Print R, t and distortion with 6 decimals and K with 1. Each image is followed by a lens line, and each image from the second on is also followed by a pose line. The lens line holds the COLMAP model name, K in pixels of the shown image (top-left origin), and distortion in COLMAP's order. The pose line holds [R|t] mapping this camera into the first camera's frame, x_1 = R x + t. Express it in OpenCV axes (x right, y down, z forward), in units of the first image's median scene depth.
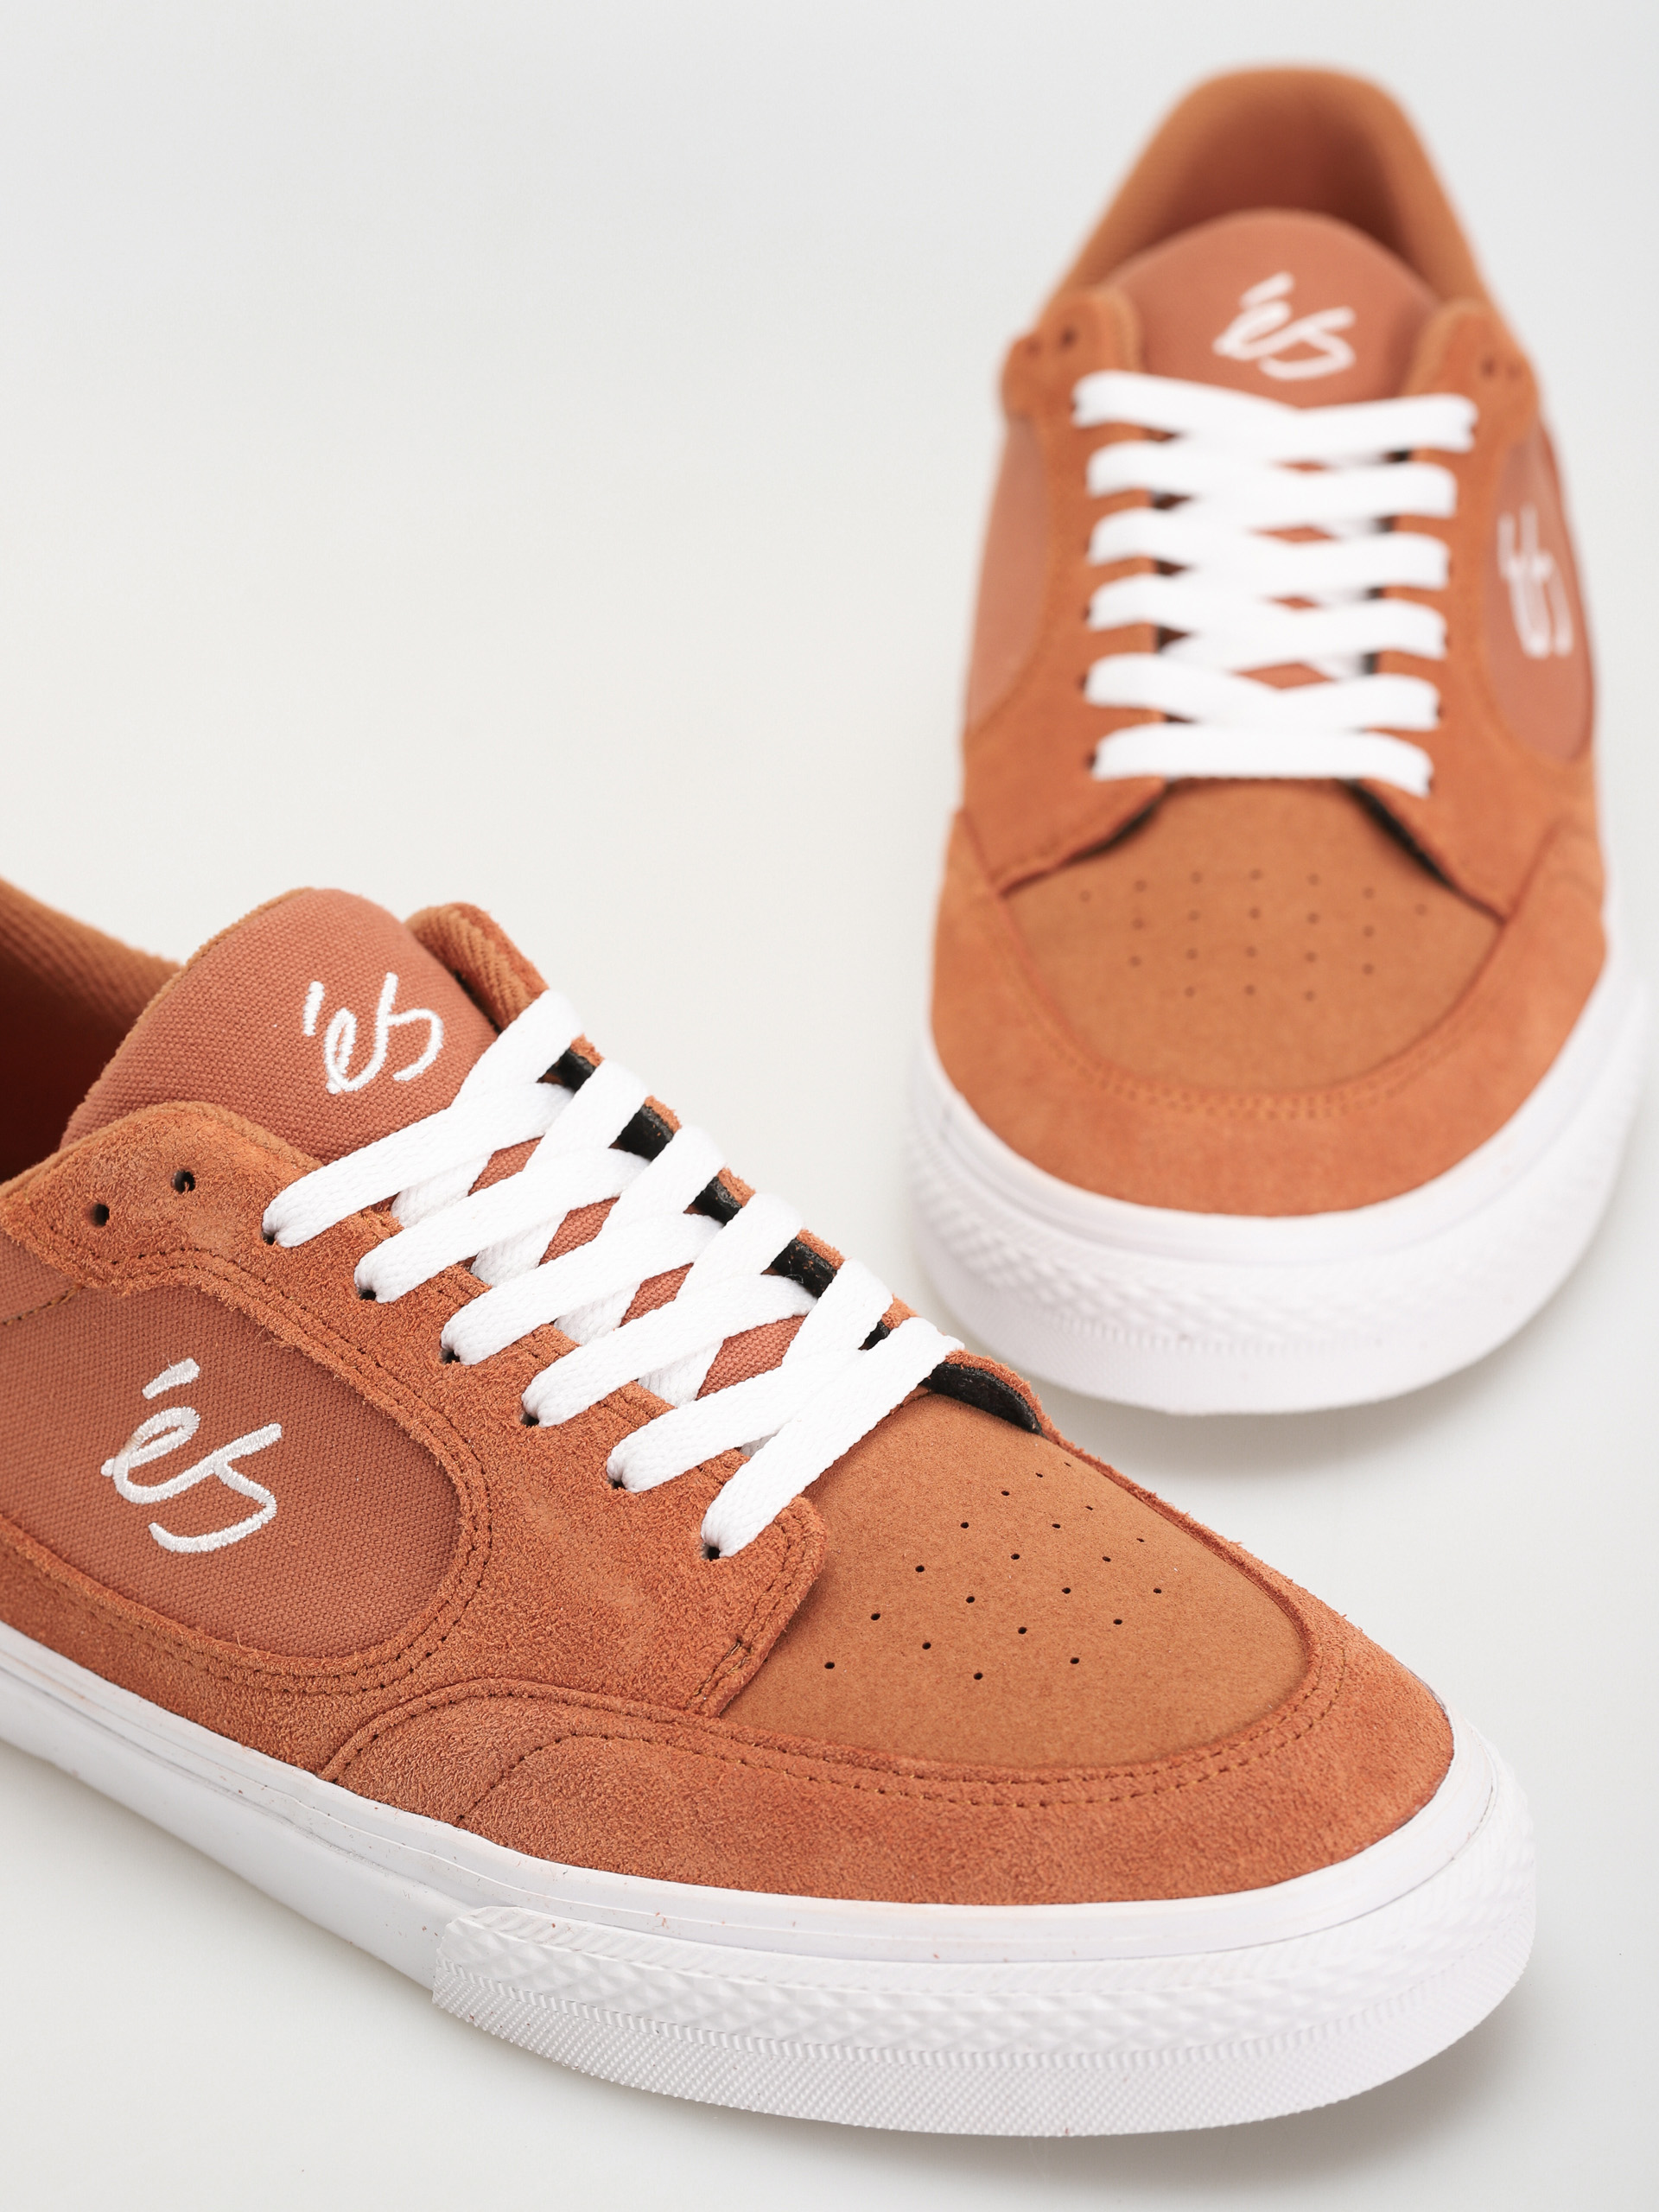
lens RADIAL K [[6229.0, 0, 829.5], [0, 6229.0, 1106.0], [0, 0, 1]] dist [0.021151, 0.127730]
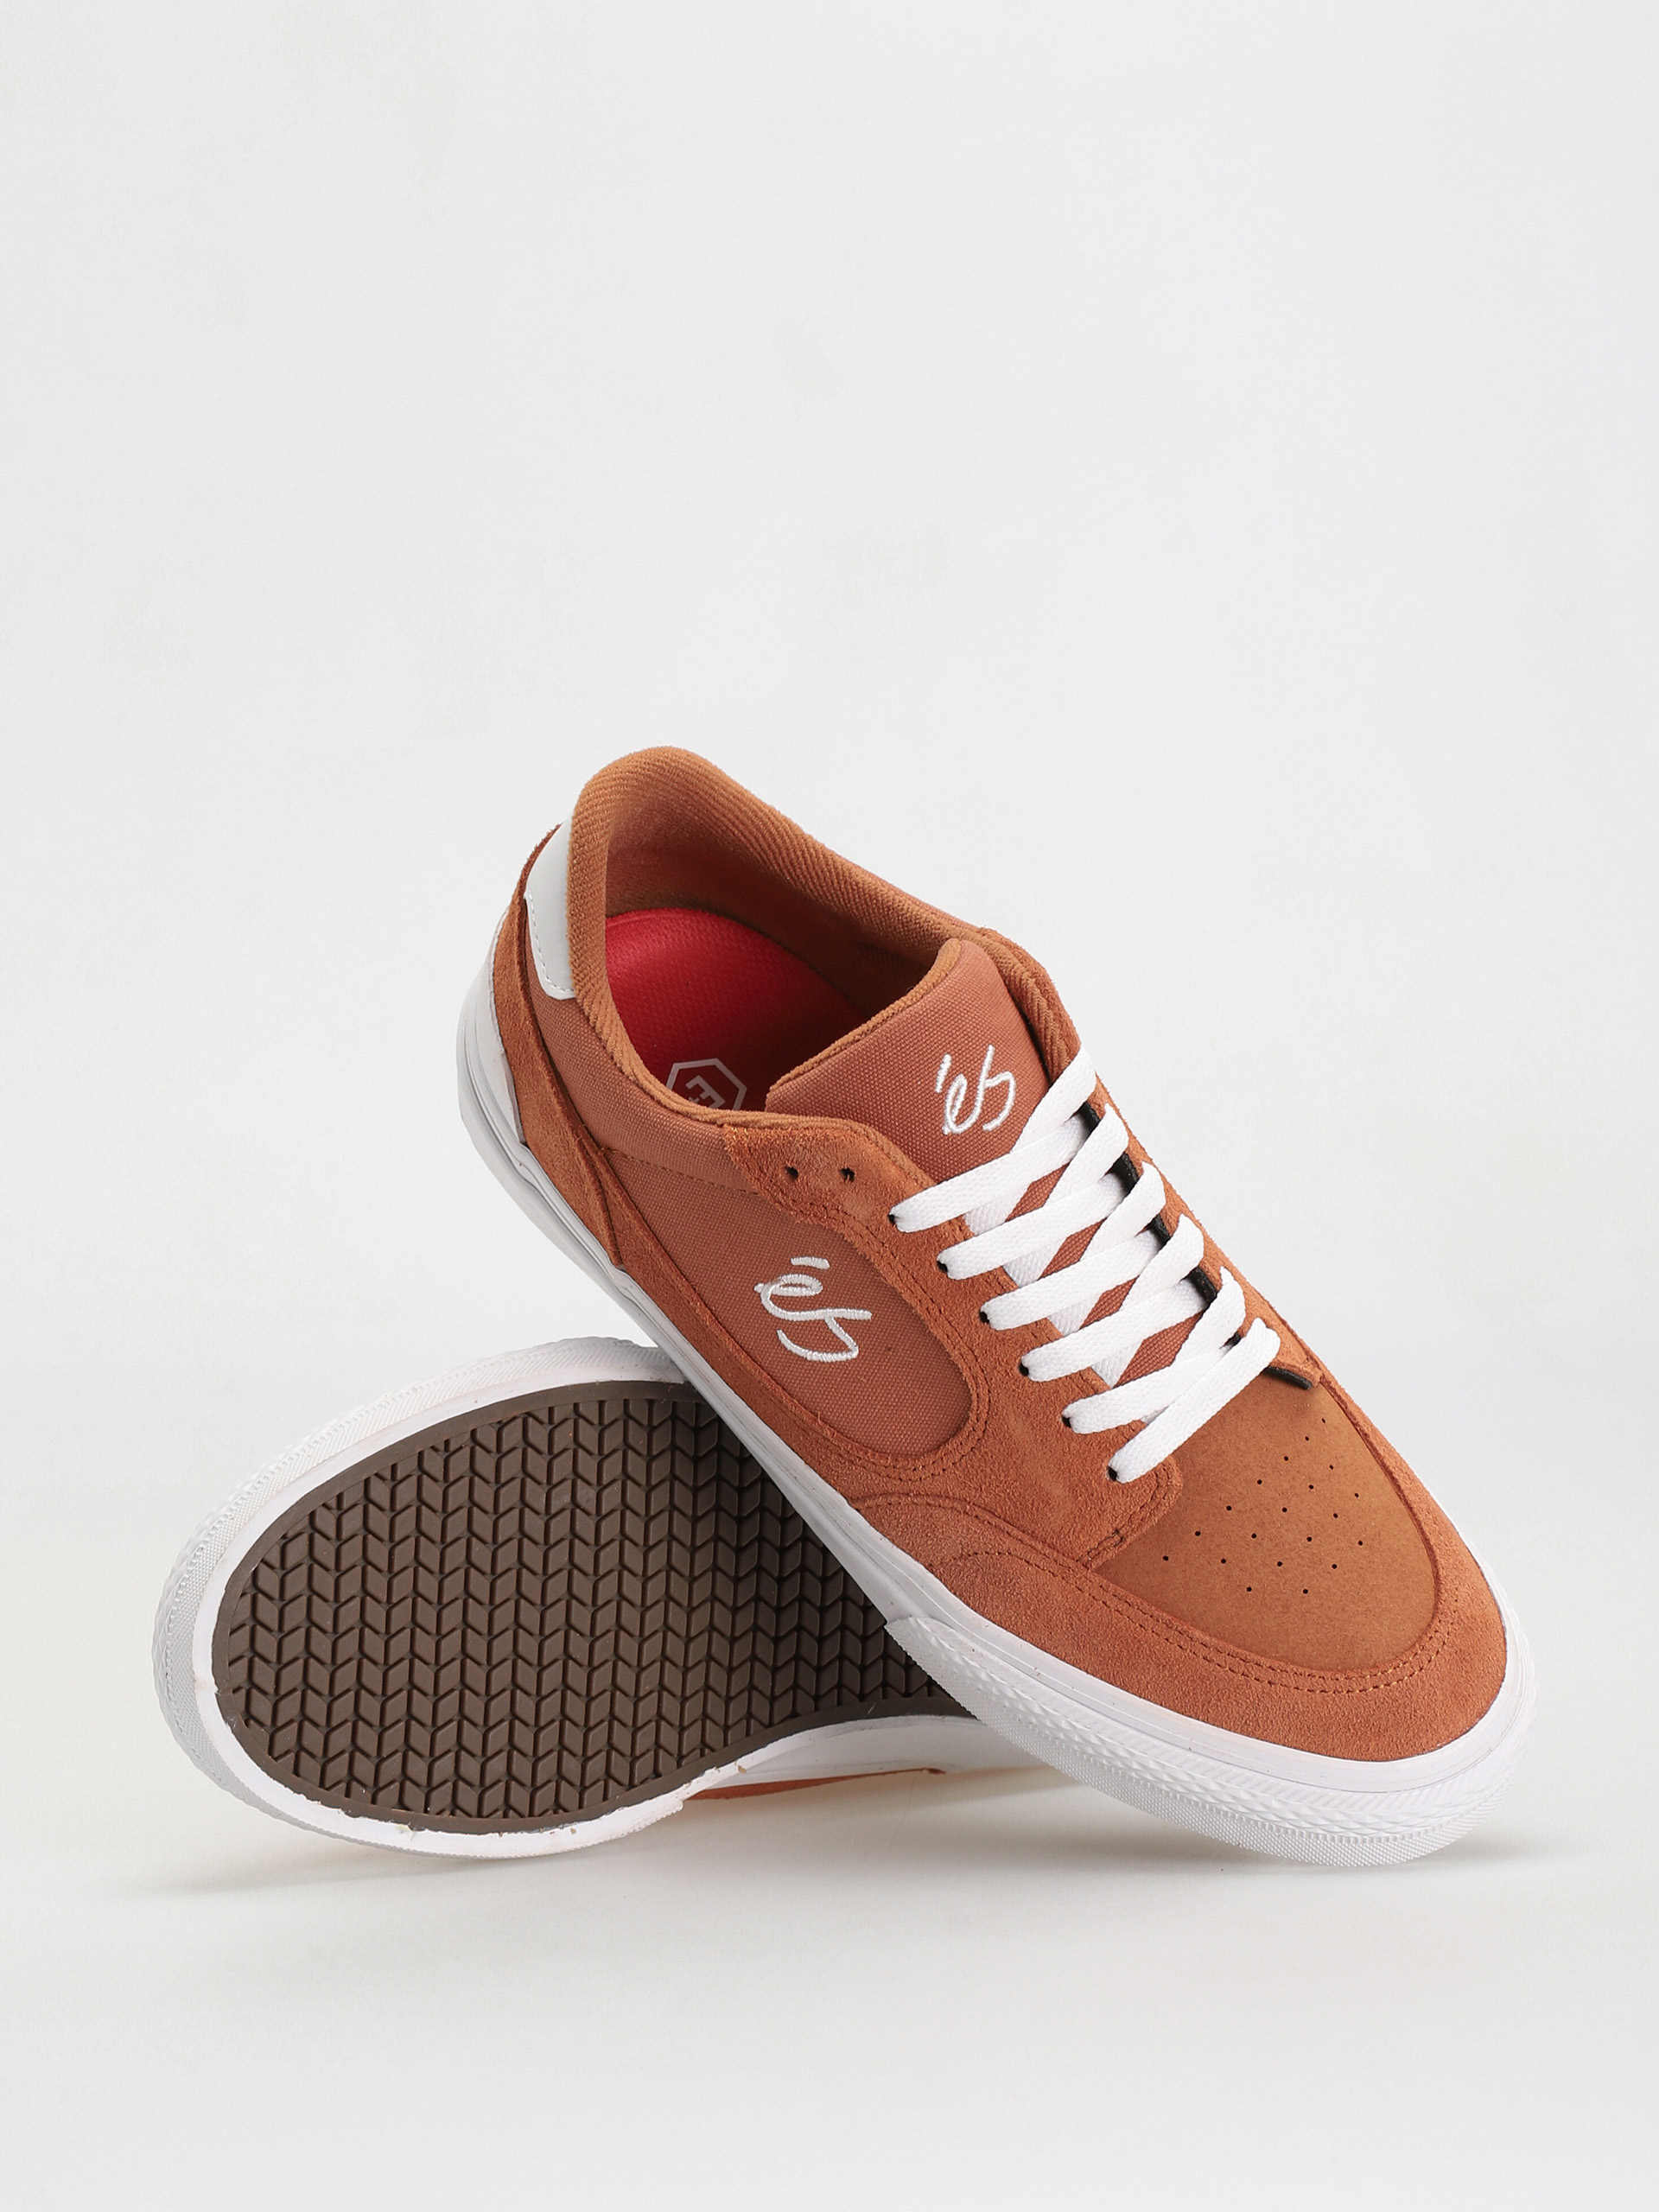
lens RADIAL K [[6229.0, 0, 829.5], [0, 6229.0, 1106.0], [0, 0, 1]] dist [0.021151, 0.127730]
pose [[0.976323, 0.206280, 0.065132, -0.221263], [-0.215411, 0.899570, 0.379962, -0.635519], [0.019787, -0.384996, 0.922706, -0.522015]]
